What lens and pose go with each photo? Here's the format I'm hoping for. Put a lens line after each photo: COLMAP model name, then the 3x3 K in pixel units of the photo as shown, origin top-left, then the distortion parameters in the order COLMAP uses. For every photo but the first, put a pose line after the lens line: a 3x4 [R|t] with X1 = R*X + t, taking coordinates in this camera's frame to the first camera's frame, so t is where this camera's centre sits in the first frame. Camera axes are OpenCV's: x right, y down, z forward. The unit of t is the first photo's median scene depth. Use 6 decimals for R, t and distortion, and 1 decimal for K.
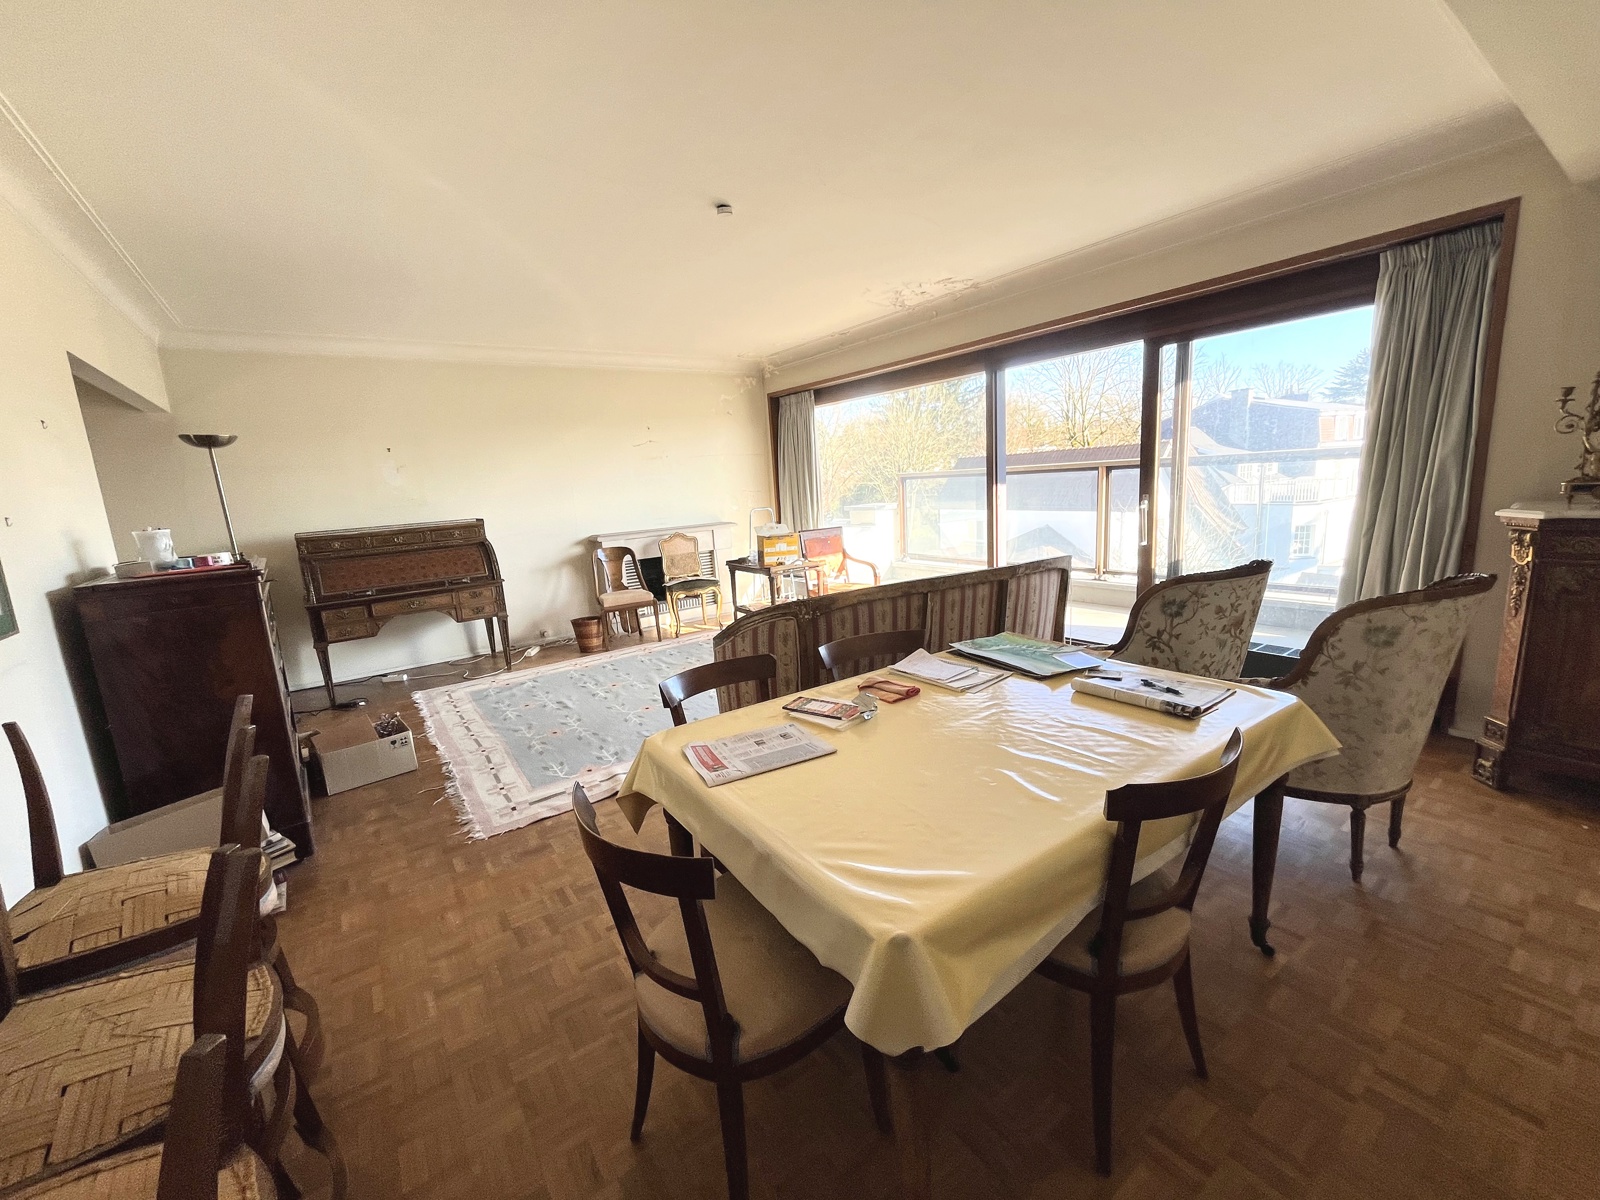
lens RADIAL K [[647.1, 0, 792.5], [0, 647.1, 600.5], [0, 0, 1]] dist [-0.006170, 0.001101]
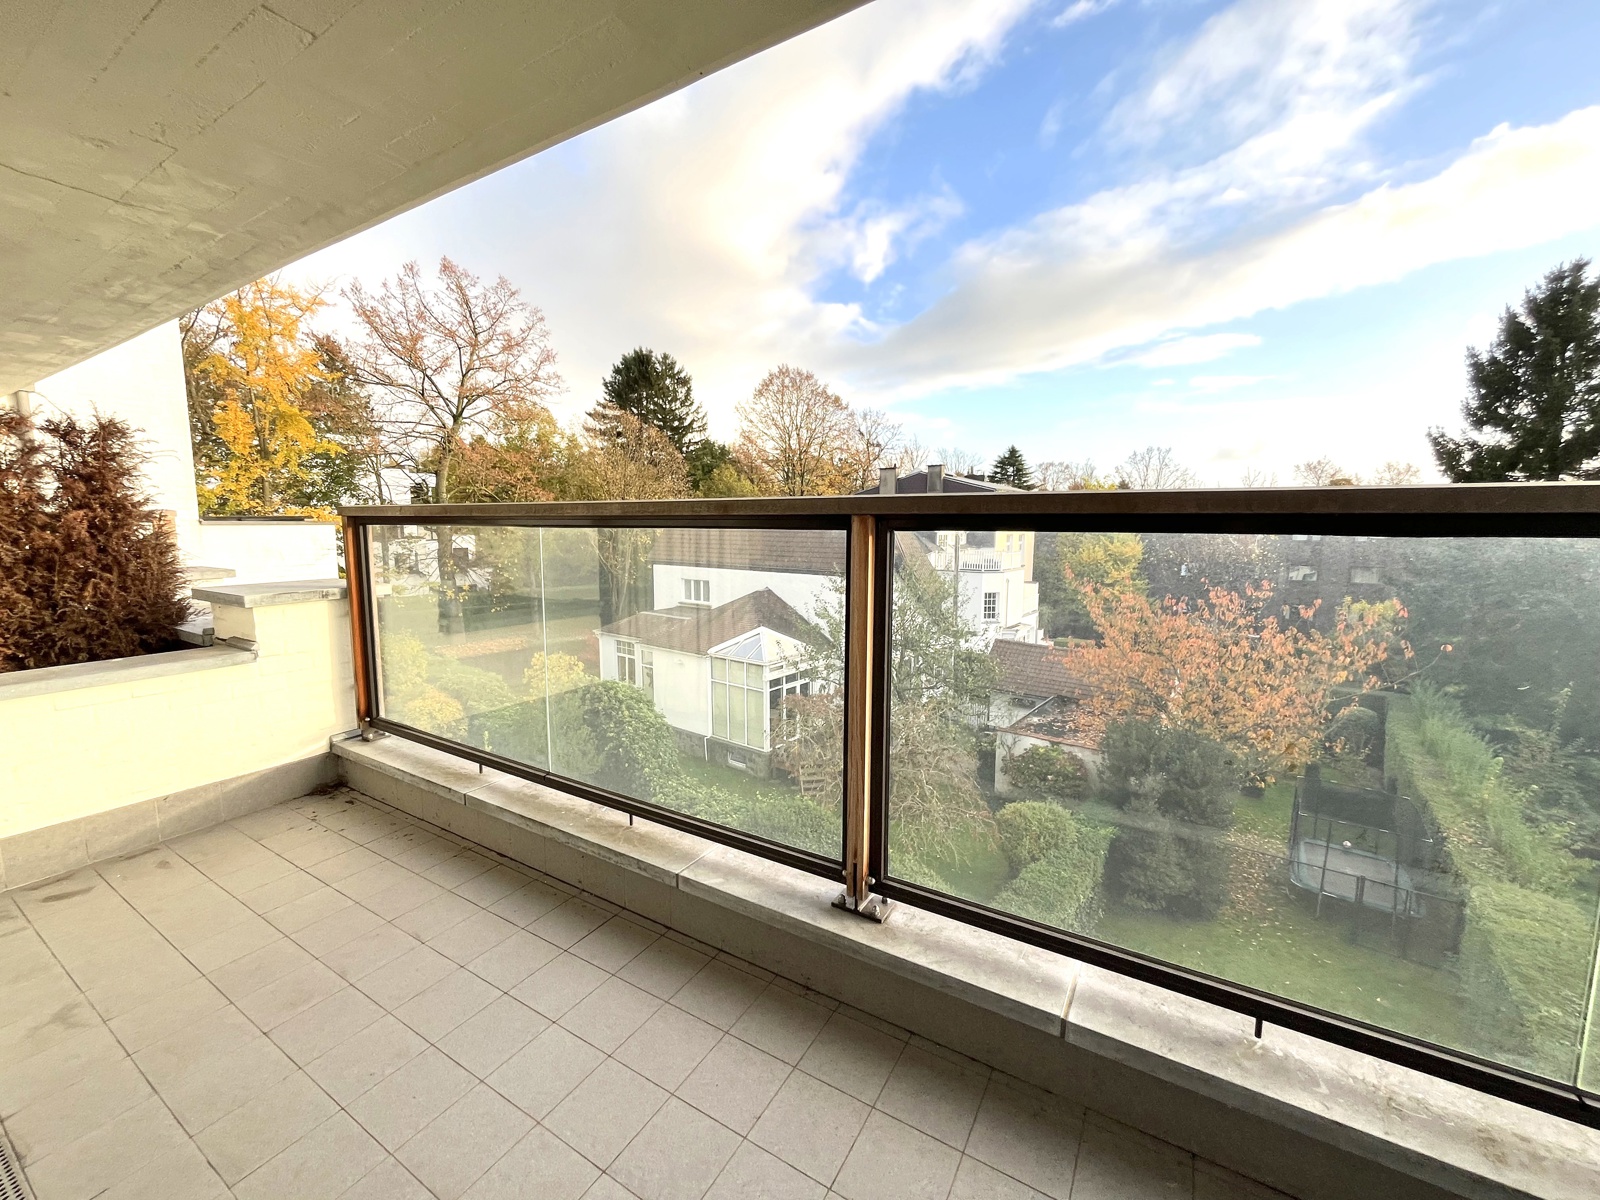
lens RADIAL K [[647.1, 0, 795.0], [0, 647.1, 597.5], [0, 0, 1]] dist [-0.006170, 0.001101]
pose [[0.918161, 0.017284, 0.395831, 0.349753], [0.015272, 0.996762, -0.078948, -0.152982], [-0.395913, 0.078532, 0.914924, 0.771468]]
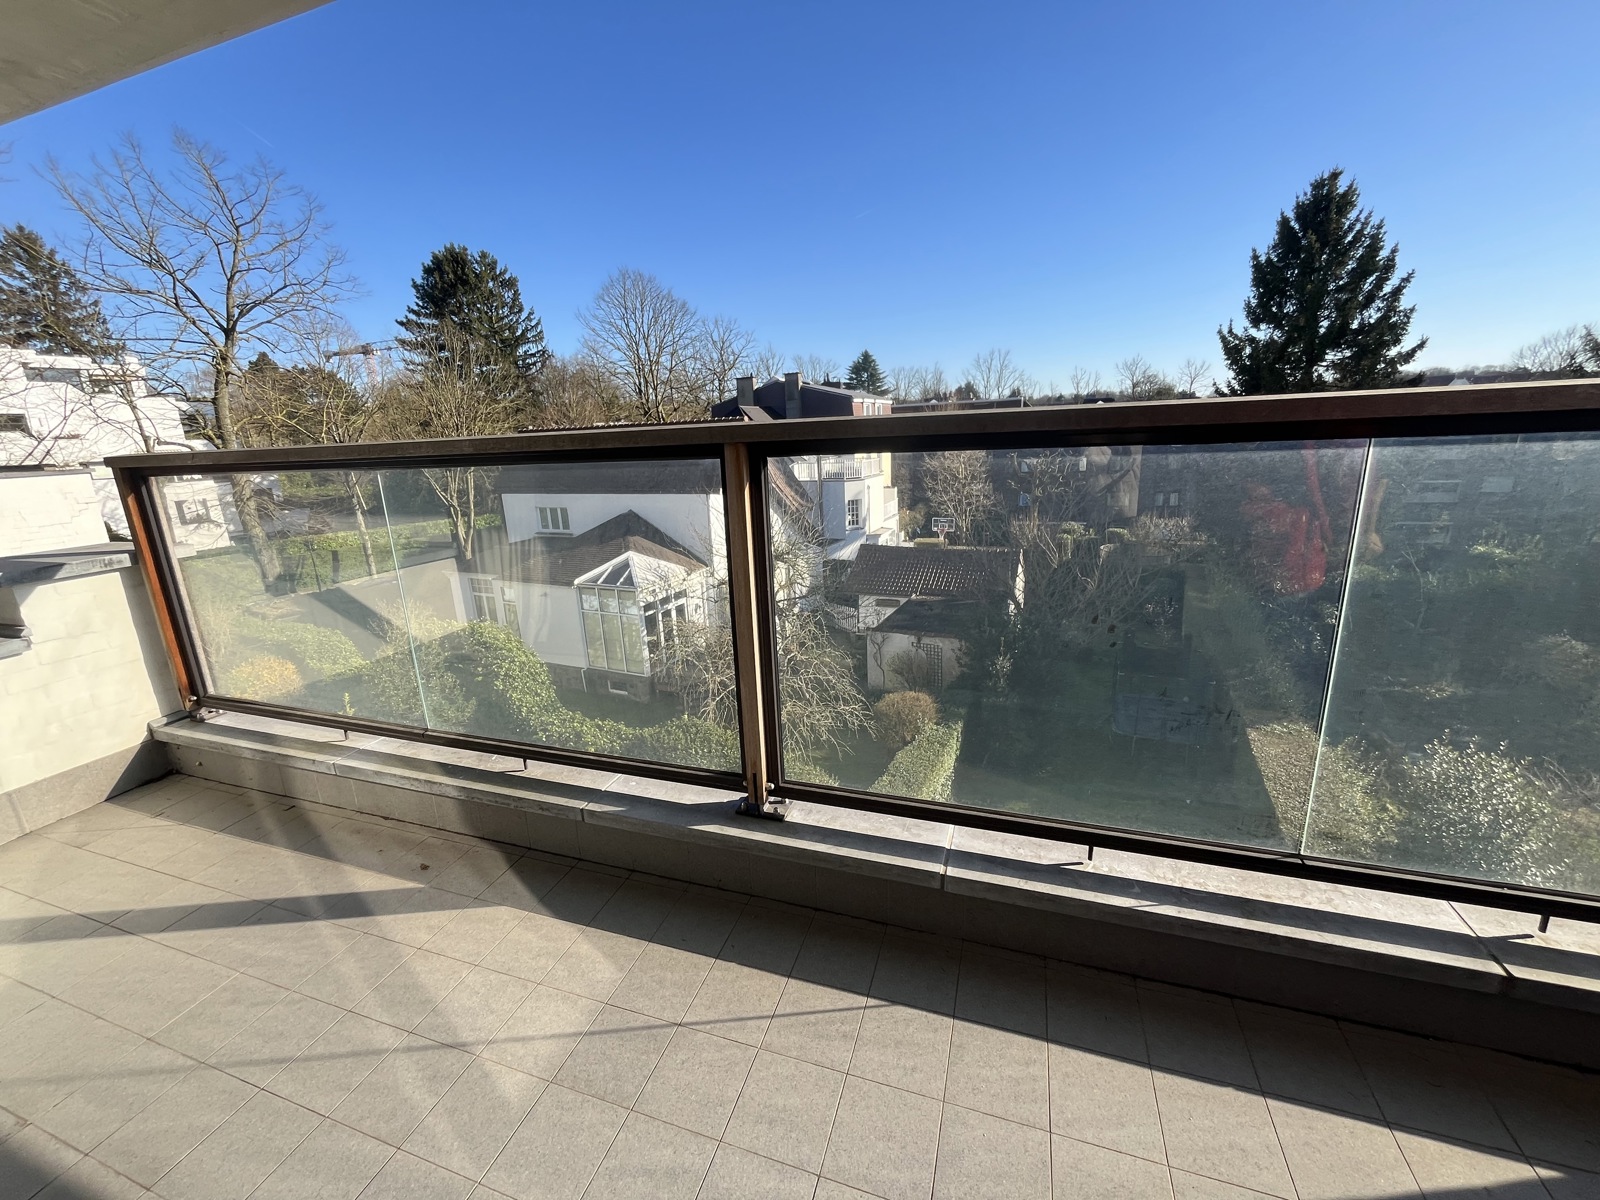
lens RADIAL K [[647.1, 0, 795.1], [0, 647.1, 599.4], [0, 0, 1]] dist [-0.006170, 0.001101]
pose [[0.817349, -0.120687, 0.563361, 0.342061], [0.101480, 0.992684, 0.065427, -0.158082], [-0.567136, 0.003693, 0.823616, 0.767320]]
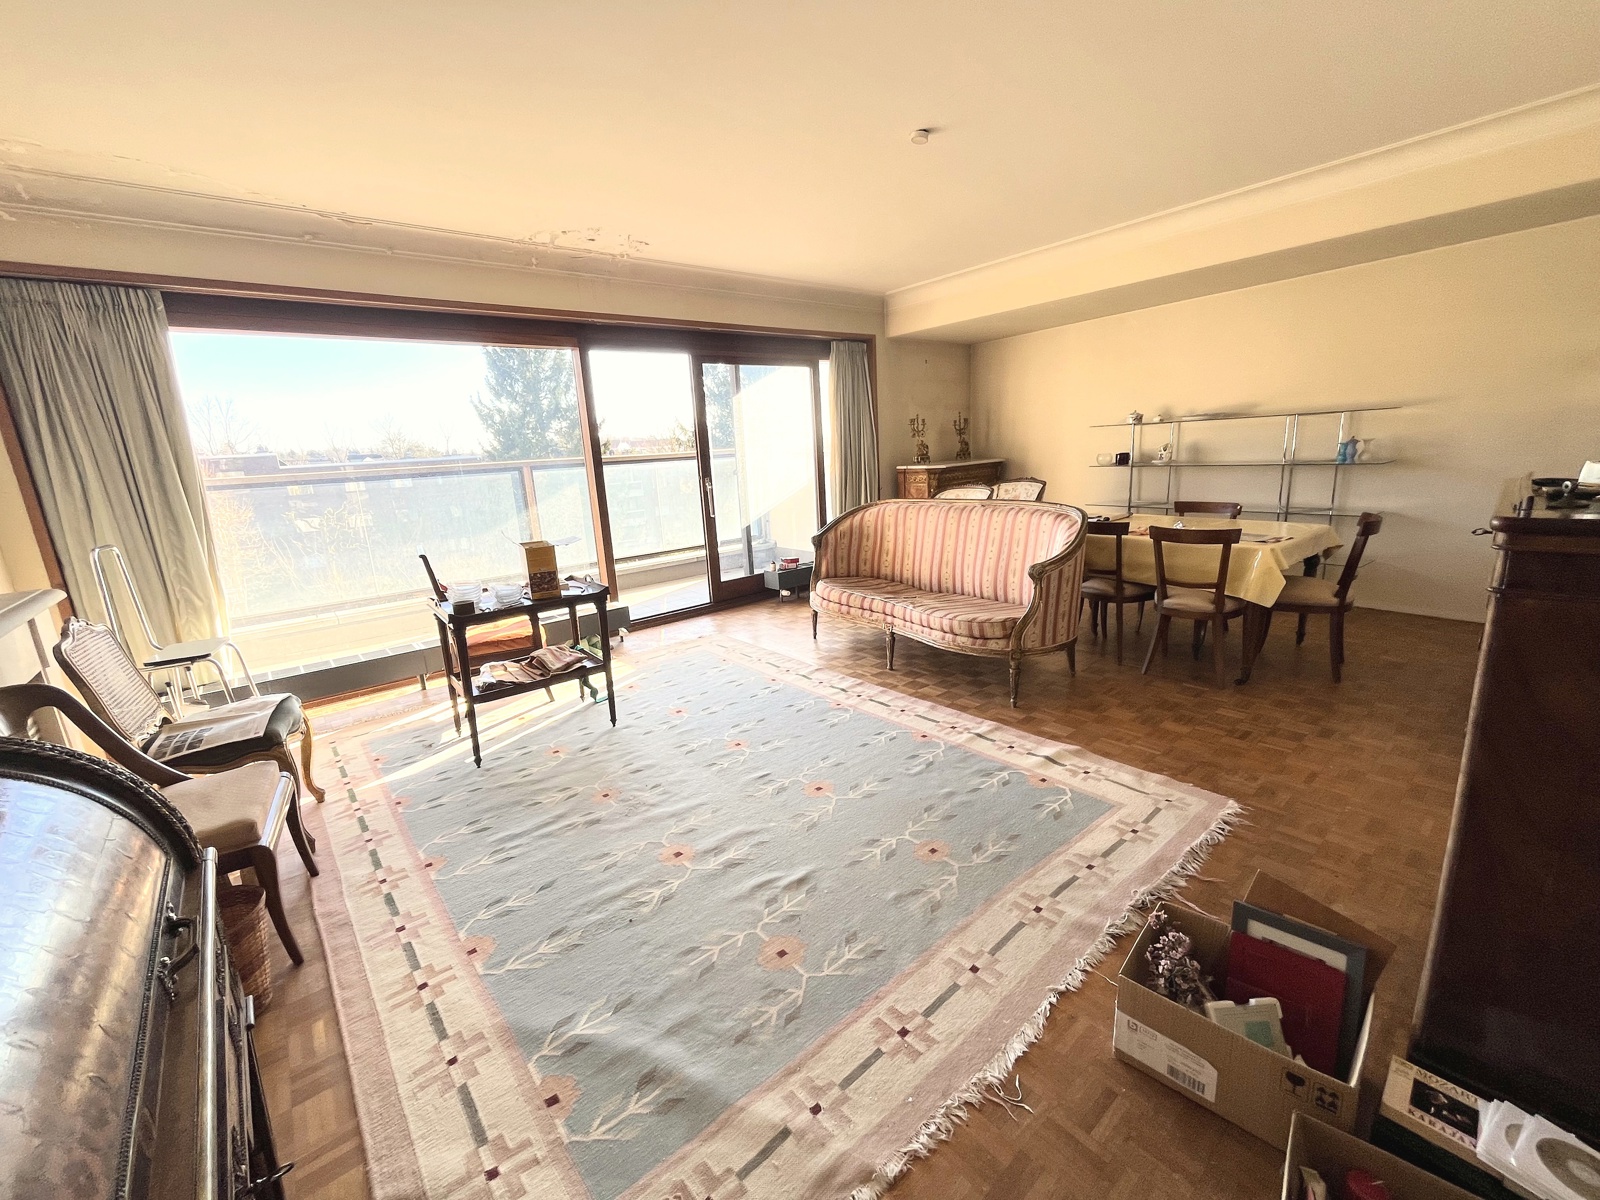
lens RADIAL K [[647.1, 0, 799.9], [0, 647.1, 602.0], [0, 0, 1]] dist [-0.006170, 0.001101]
pose [[-0.072756, -0.167025, 0.983264, -0.540820], [0.245101, 0.952649, 0.179961, -0.082981], [-0.966764, 0.254092, -0.028373, 0.658257]]
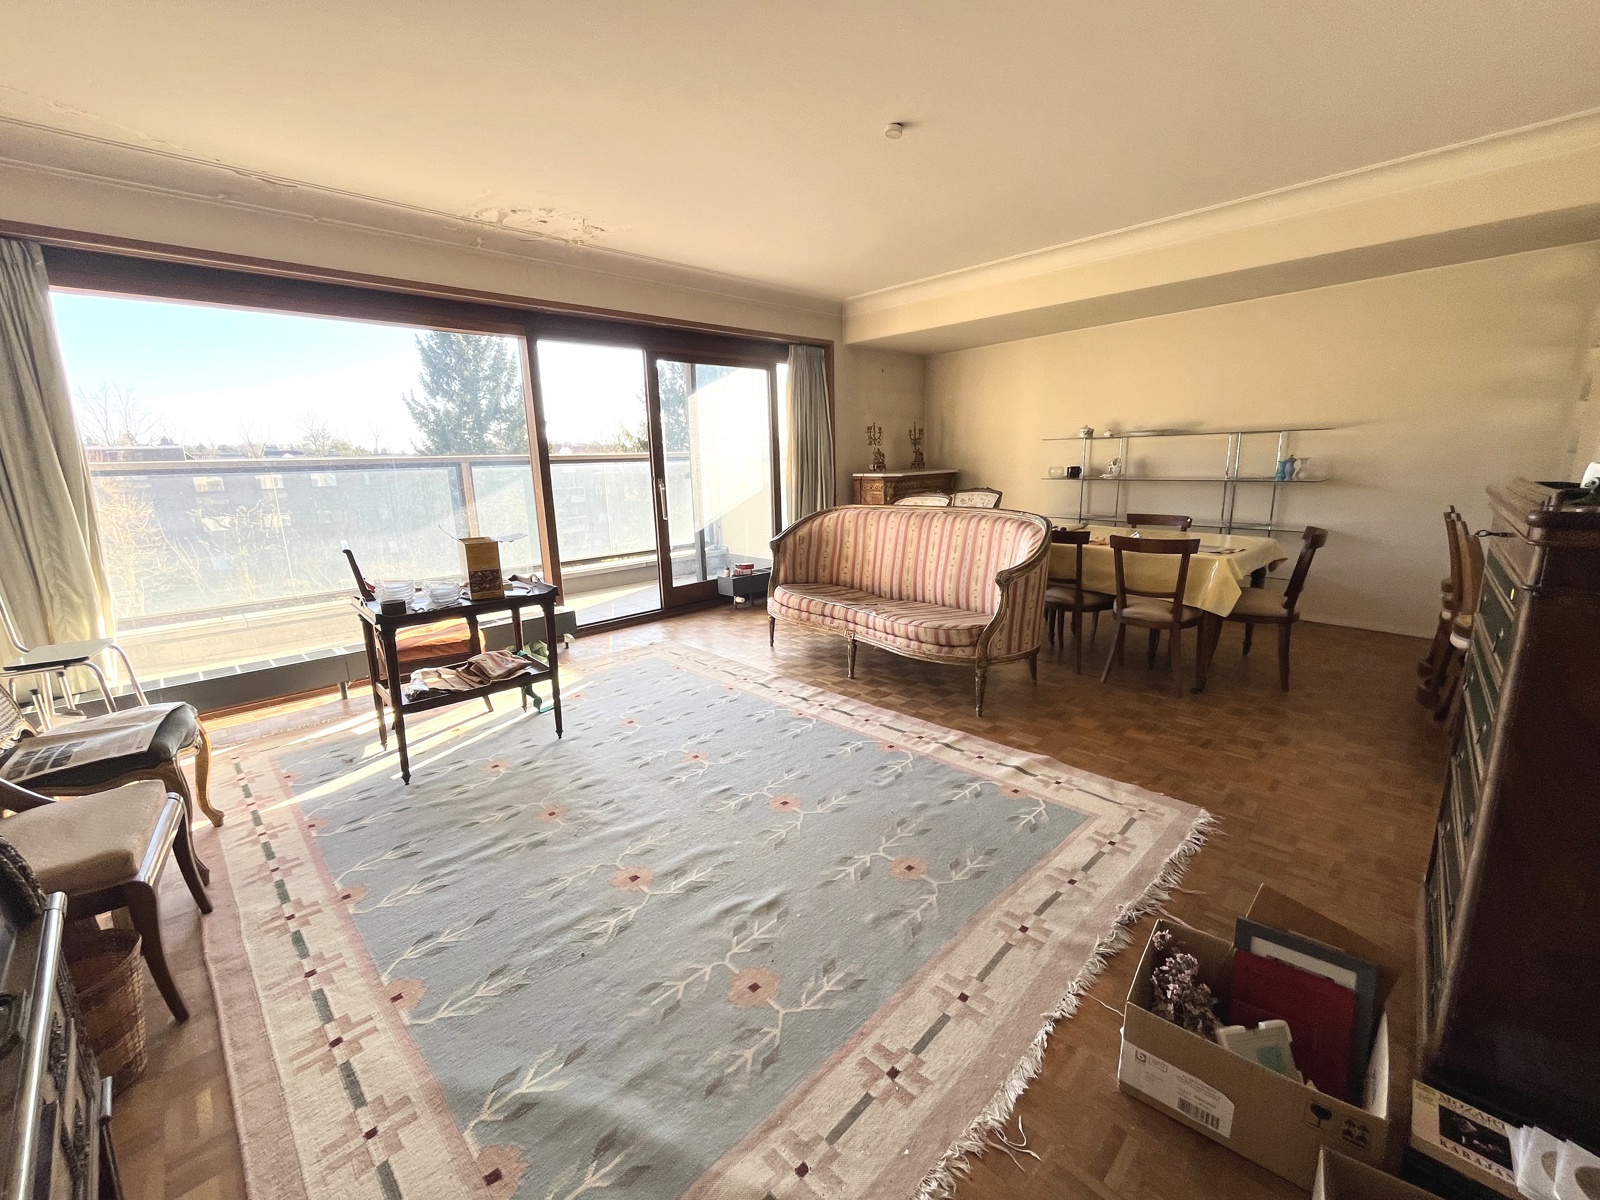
lens RADIAL K [[647.1, 0, 799.4], [0, 647.1, 601.0], [0, 0, 1]] dist [-0.006170, 0.001101]
pose [[-0.153953, -0.150359, 0.976571, -0.518303], [0.218603, 0.958679, 0.182067, -0.077599], [-0.963593, 0.241511, -0.114723, 0.672112]]
